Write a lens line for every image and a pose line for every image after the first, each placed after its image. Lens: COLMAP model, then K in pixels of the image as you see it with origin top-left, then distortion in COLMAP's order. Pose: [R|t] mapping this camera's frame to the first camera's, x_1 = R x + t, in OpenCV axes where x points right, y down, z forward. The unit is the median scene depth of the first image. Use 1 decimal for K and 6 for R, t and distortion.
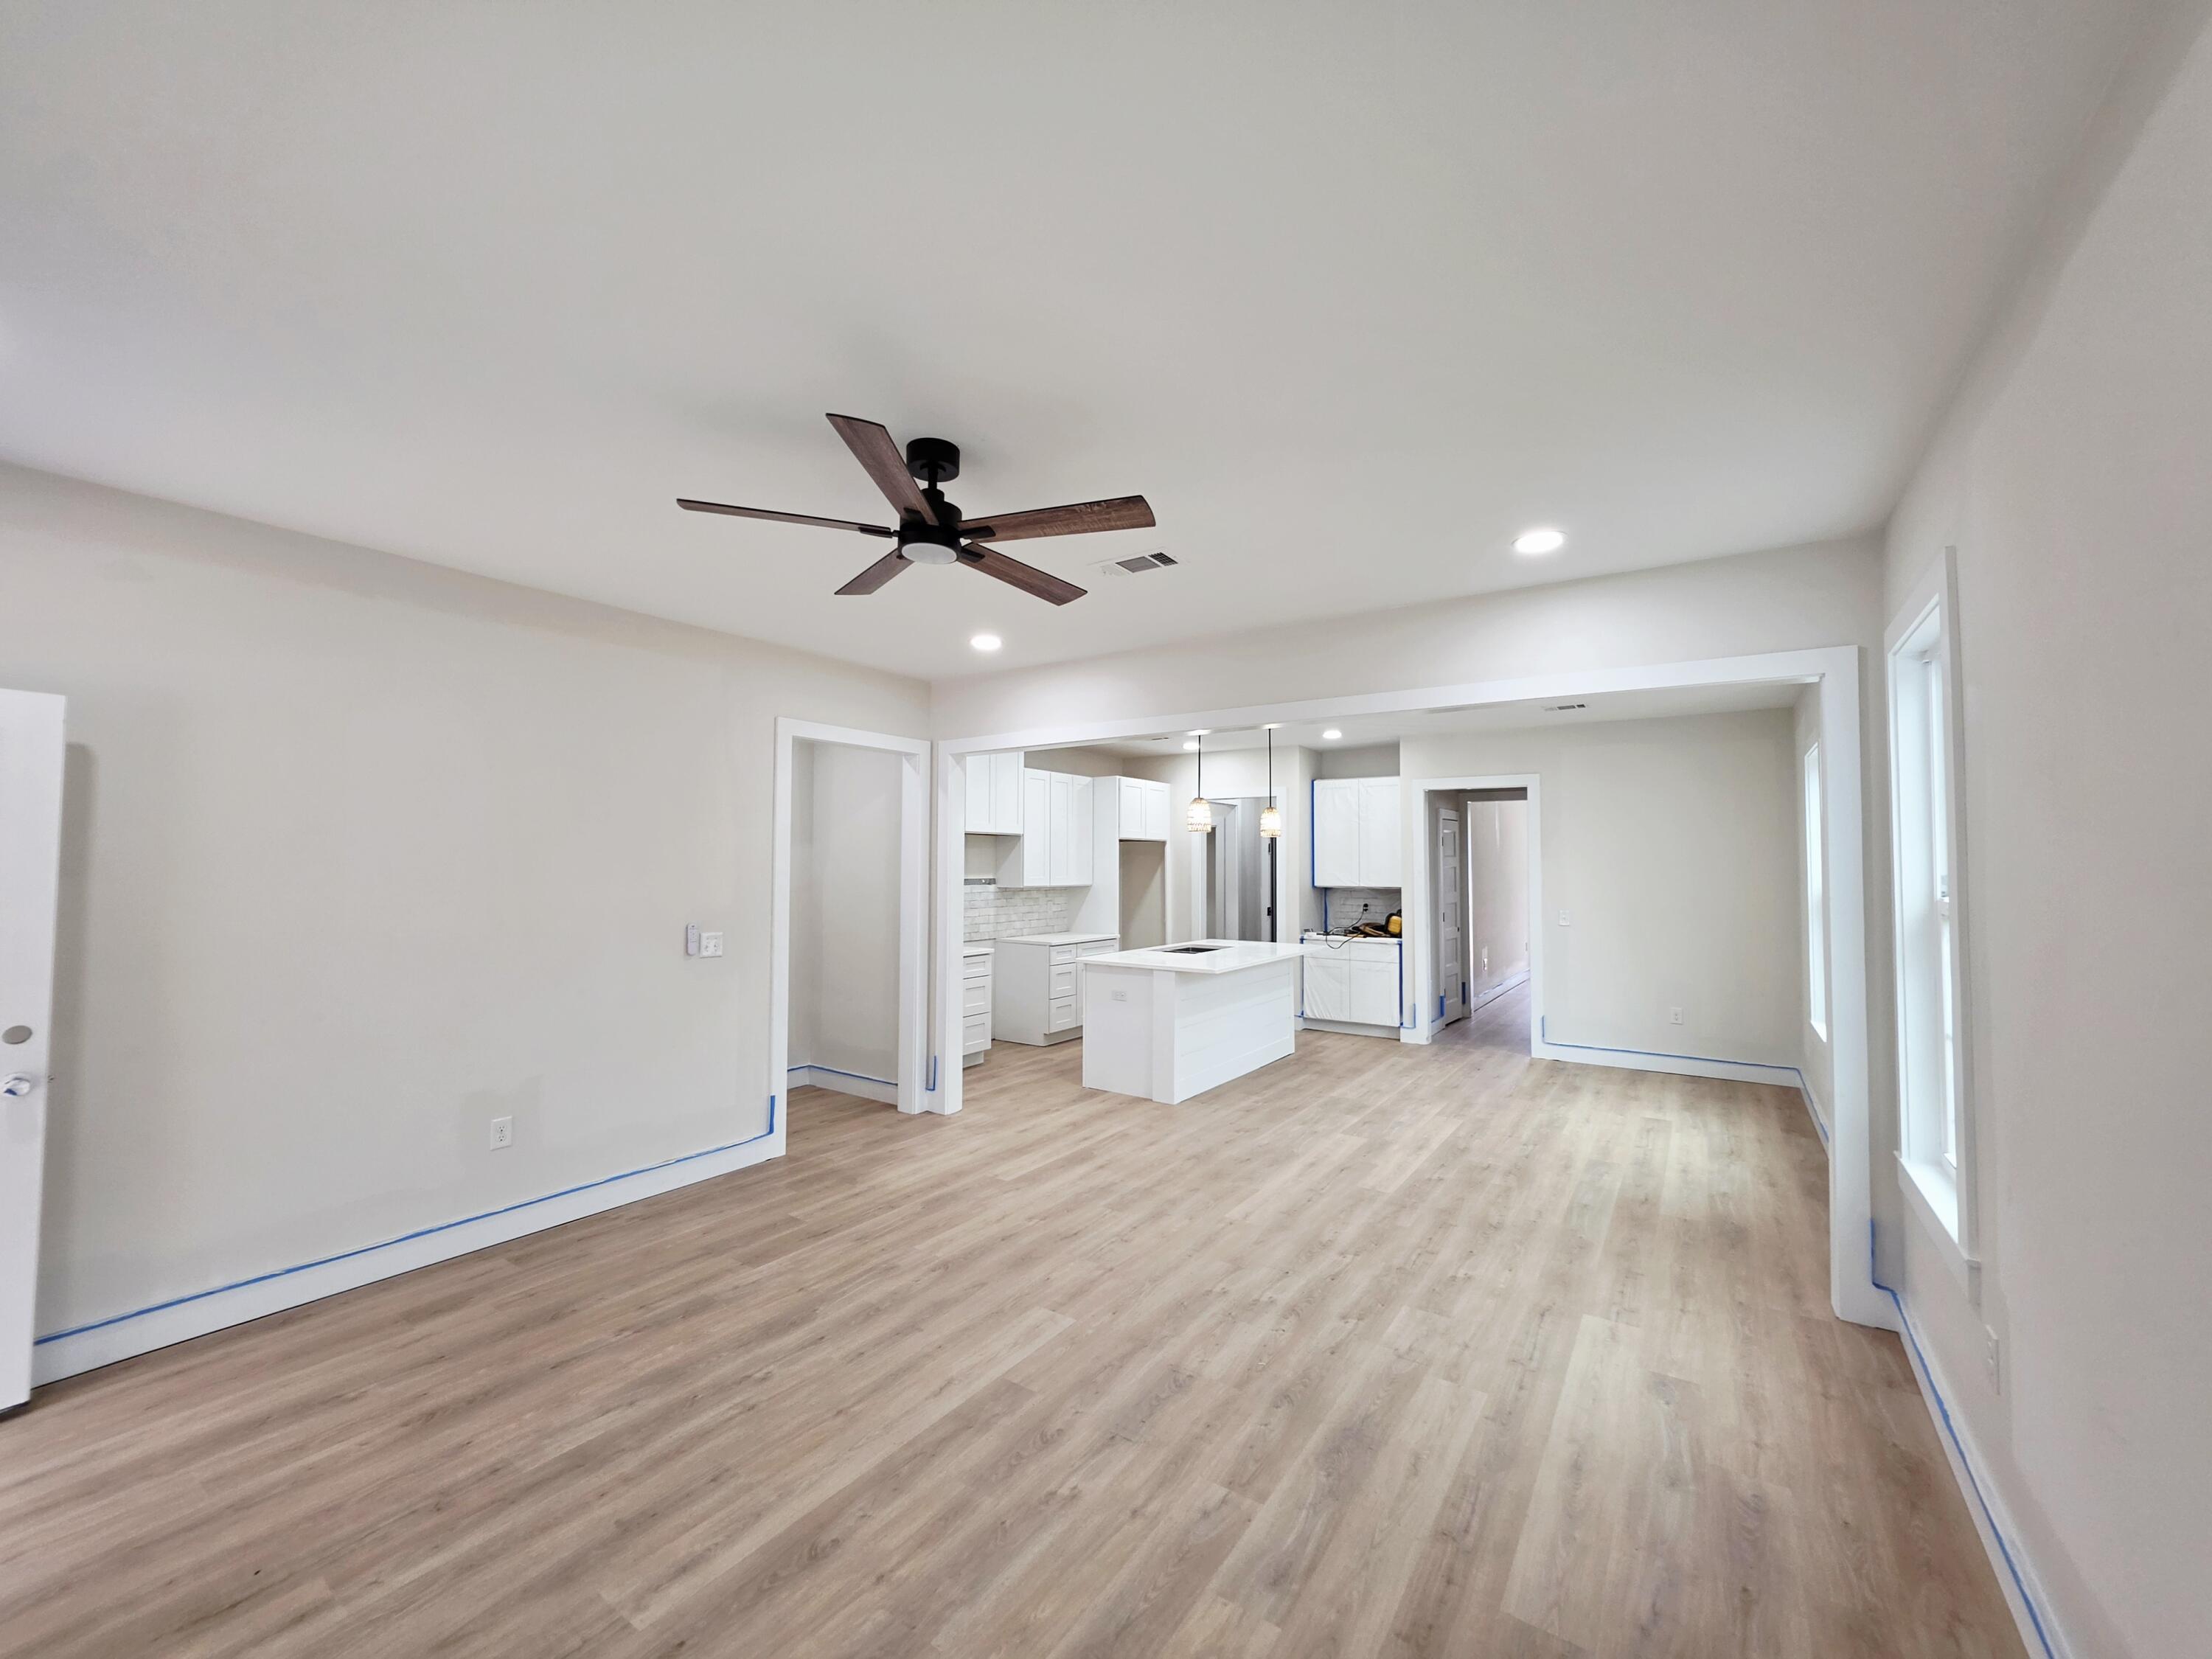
lens RADIAL K [[894.7, 0, 1089.9], [0, 894.7, 833.0], [0, 0, 1]] dist [0.000851, 0.000045]
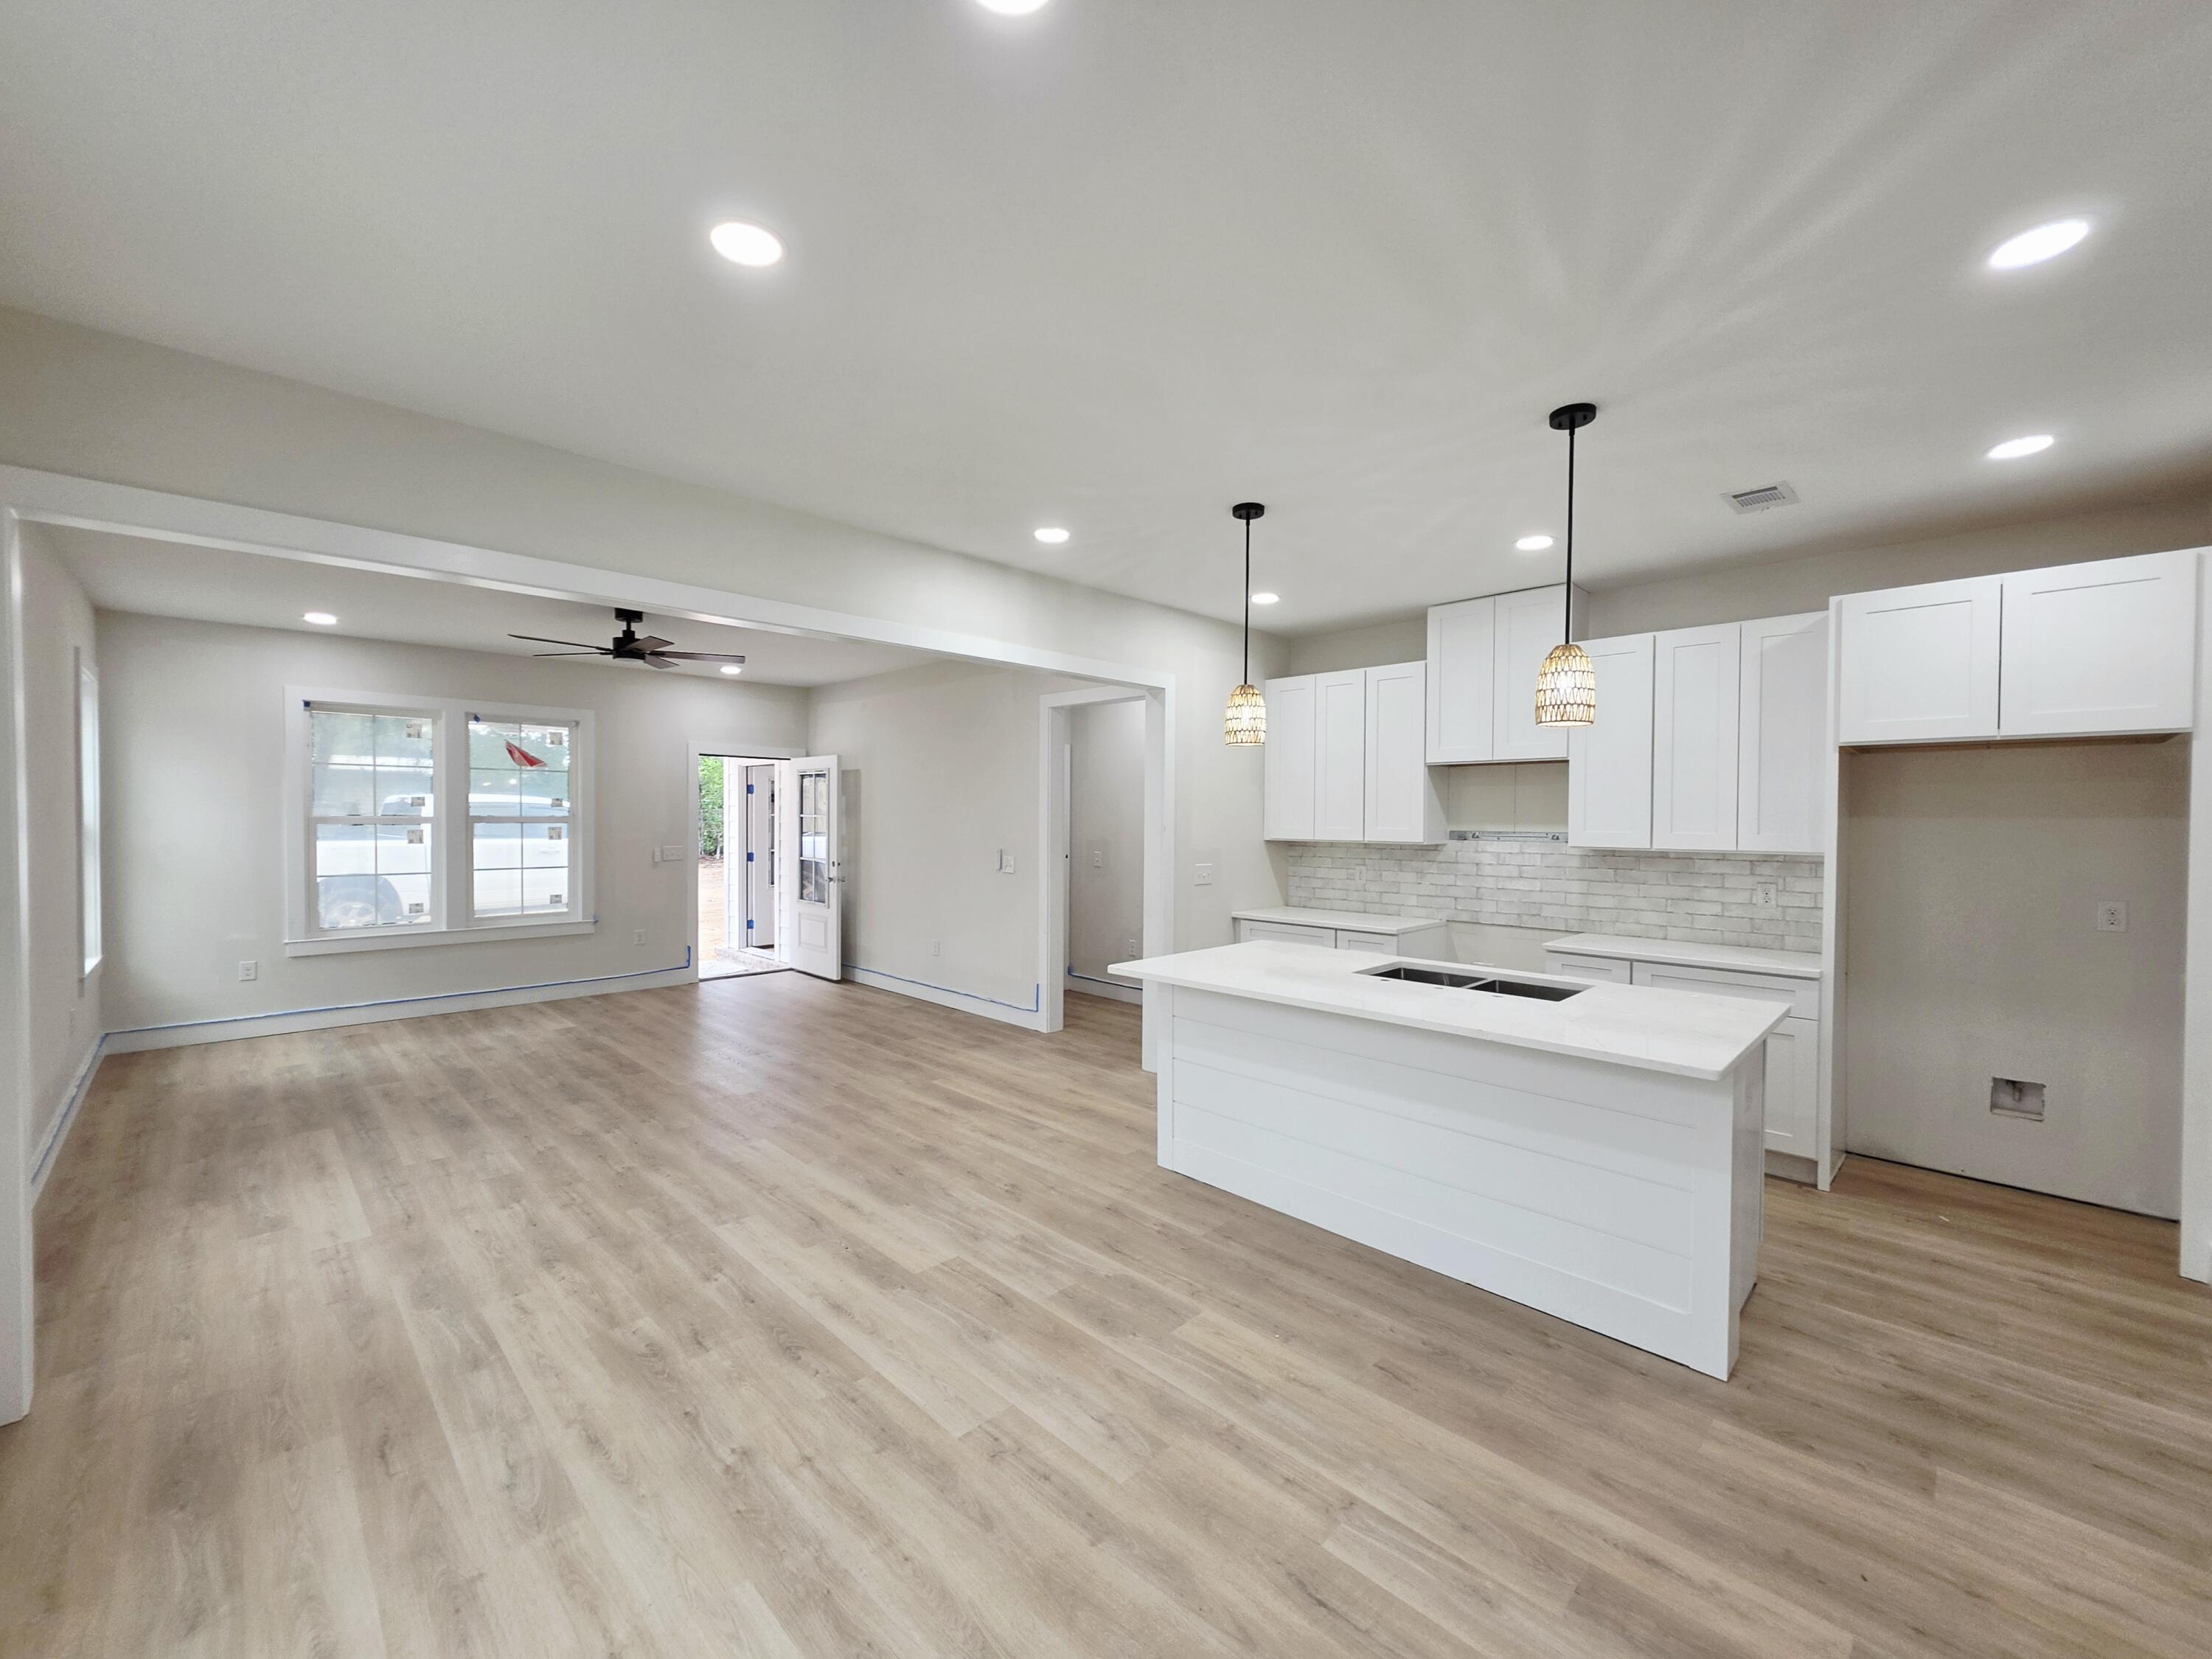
lens RADIAL K [[894.7, 0, 1098.4], [0, 894.7, 831.1], [0, 0, 1]] dist [0.000851, 0.000045]
pose [[-0.186370, 0.010050, -0.982428, 0.982219], [0.027430, 0.999611, 0.005023, 0.066969], [0.982097, -0.026011, -0.186573, 1.418943]]
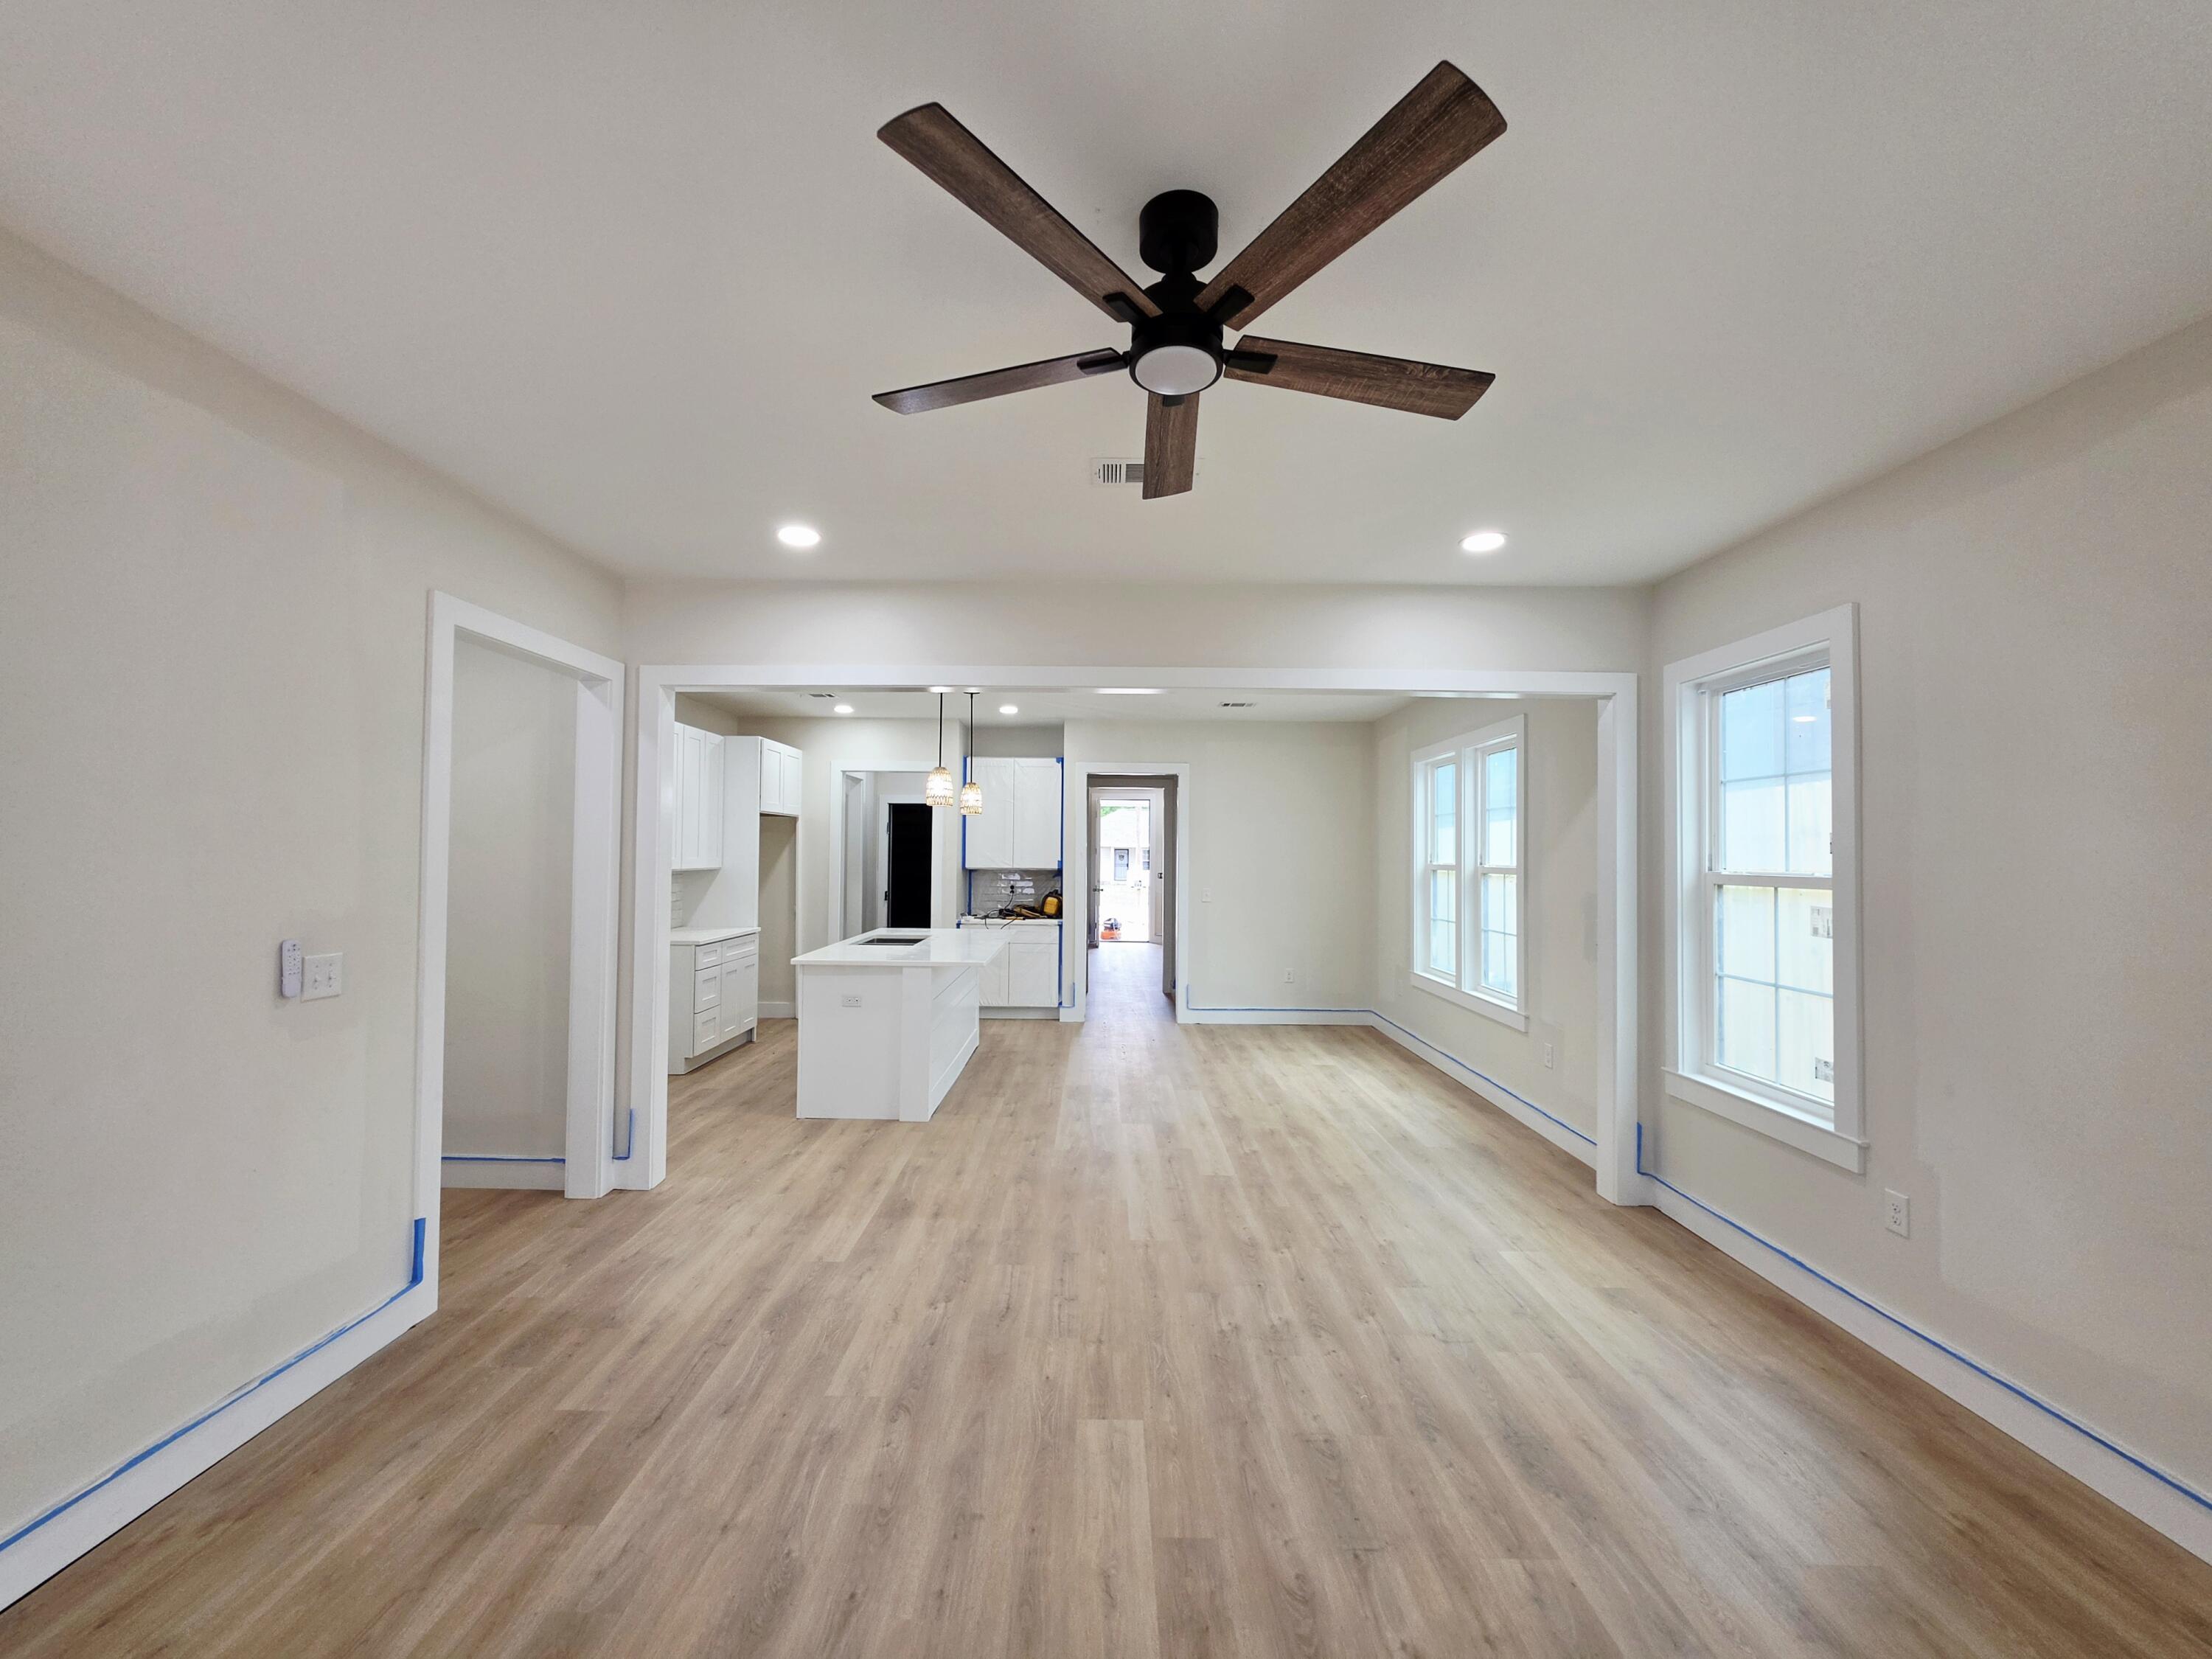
lens RADIAL K [[894.7, 0, 1098.0], [0, 894.7, 830.2], [0, 0, 1]] dist [0.000851, 0.000045]
pose [[0.824304, 0.018181, 0.565855, -0.343261], [-0.026924, 0.999612, 0.007103, 0.017042], [-0.565507, -0.021090, 0.824474, 0.267467]]
